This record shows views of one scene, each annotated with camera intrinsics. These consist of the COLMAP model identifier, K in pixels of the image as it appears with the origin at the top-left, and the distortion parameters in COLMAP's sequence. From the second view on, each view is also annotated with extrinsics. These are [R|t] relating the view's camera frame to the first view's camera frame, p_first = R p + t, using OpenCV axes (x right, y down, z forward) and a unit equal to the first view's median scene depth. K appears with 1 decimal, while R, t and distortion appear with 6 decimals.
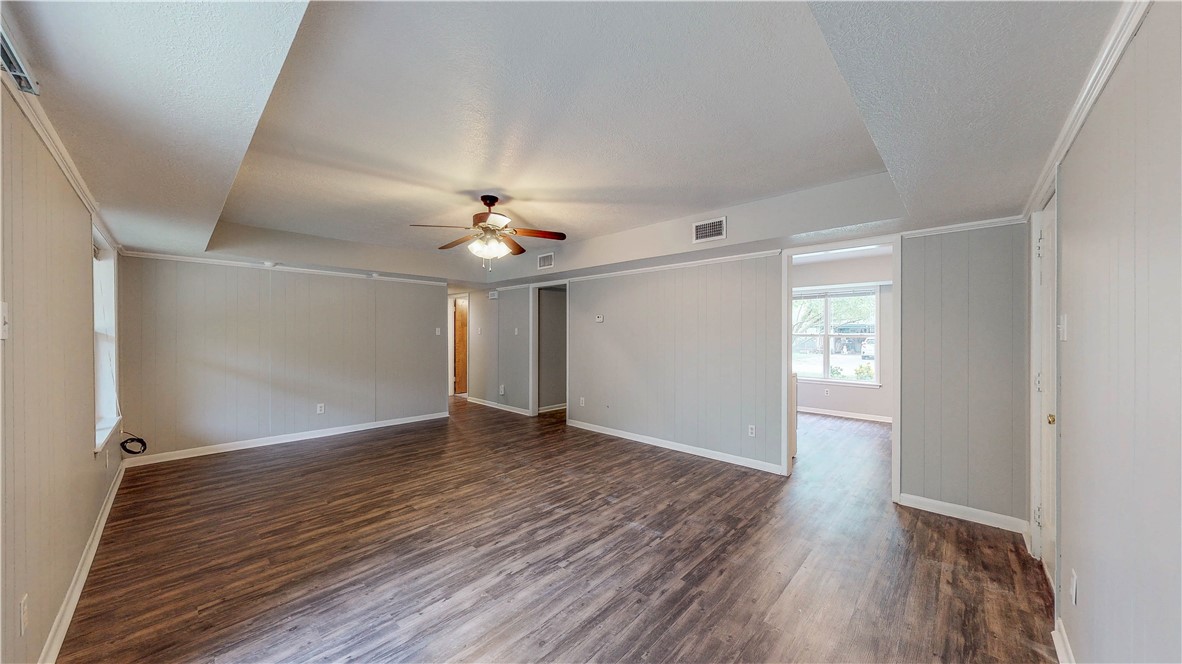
lens RADIAL K [[391.6, 0, 593.3], [0, 391.6, 332.2], [0, 0, 1]] dist [0.000433, 0.000142]
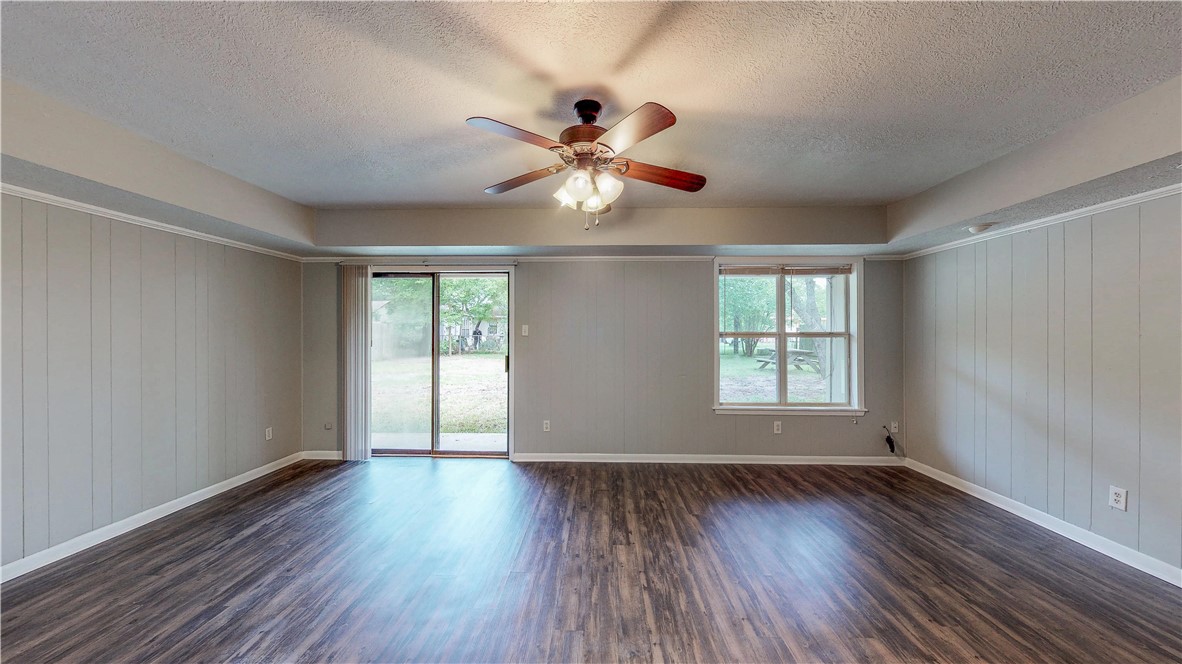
lens RADIAL K [[391.6, 0, 590.0], [0, 391.6, 333.1], [0, 0, 1]] dist [0.000433, 0.000142]
pose [[-0.753827, -0.004718, -0.657057, 0.135735], [0.000029, 0.999974, -0.007214, 0.005898], [0.657074, -0.005457, -0.753807, 1.573995]]
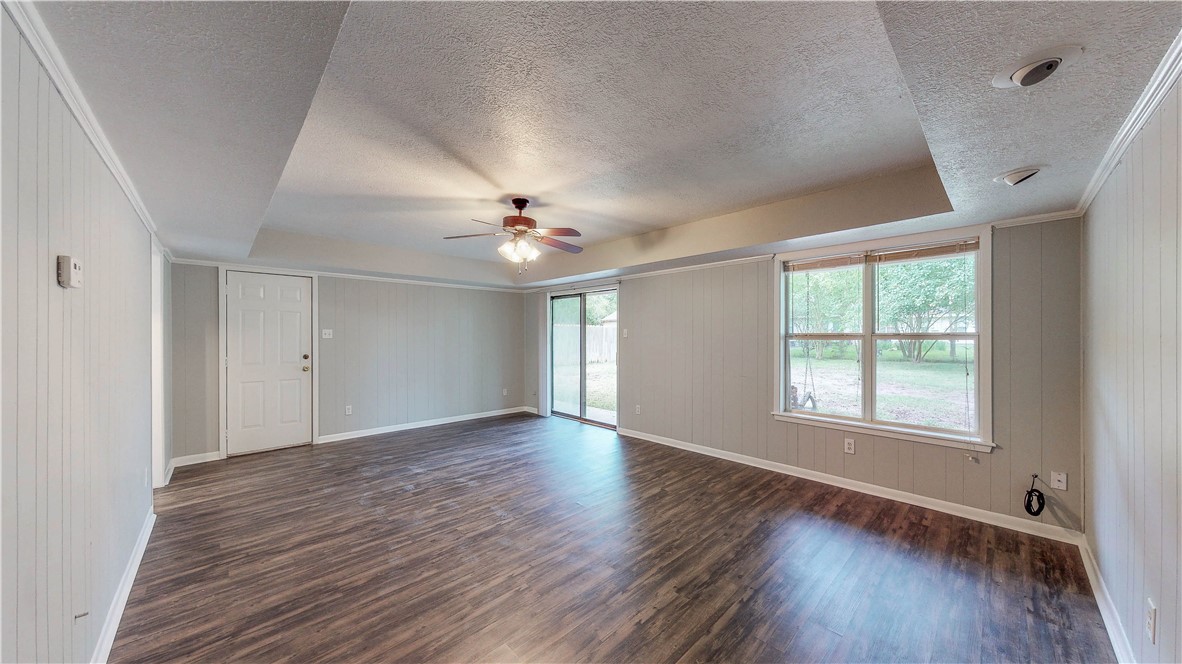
lens RADIAL K [[391.6, 0, 593.8], [0, 391.6, 335.1], [0, 0, 1]] dist [0.000433, 0.000142]
pose [[-0.998277, -0.000667, 0.058678, -0.554767], [-0.001014, 0.999982, -0.005879, 0.005658], [-0.058673, -0.005928, -0.998260, 2.158327]]
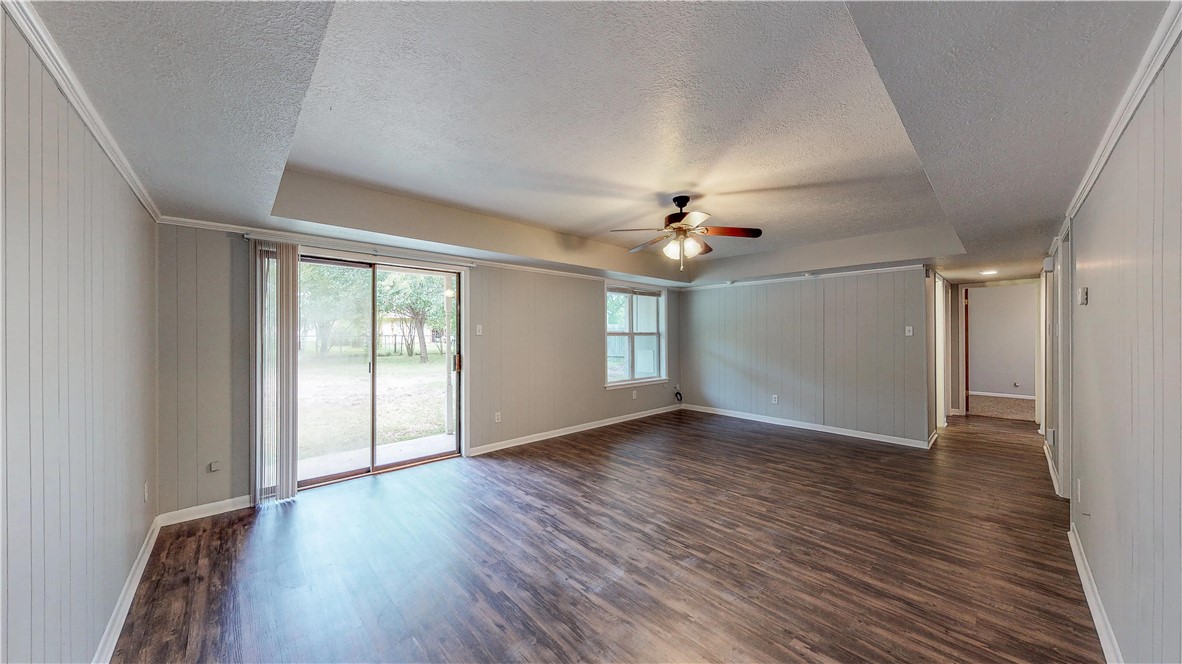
lens RADIAL K [[391.6, 0, 593.8], [0, 391.6, 334.4], [0, 0, 1]] dist [0.000433, 0.000142]
pose [[-0.065894, -0.000990, -0.997826, 0.819928], [0.003267, 0.999994, -0.001208, 0.005587], [0.997821, -0.003339, -0.065890, 0.910003]]
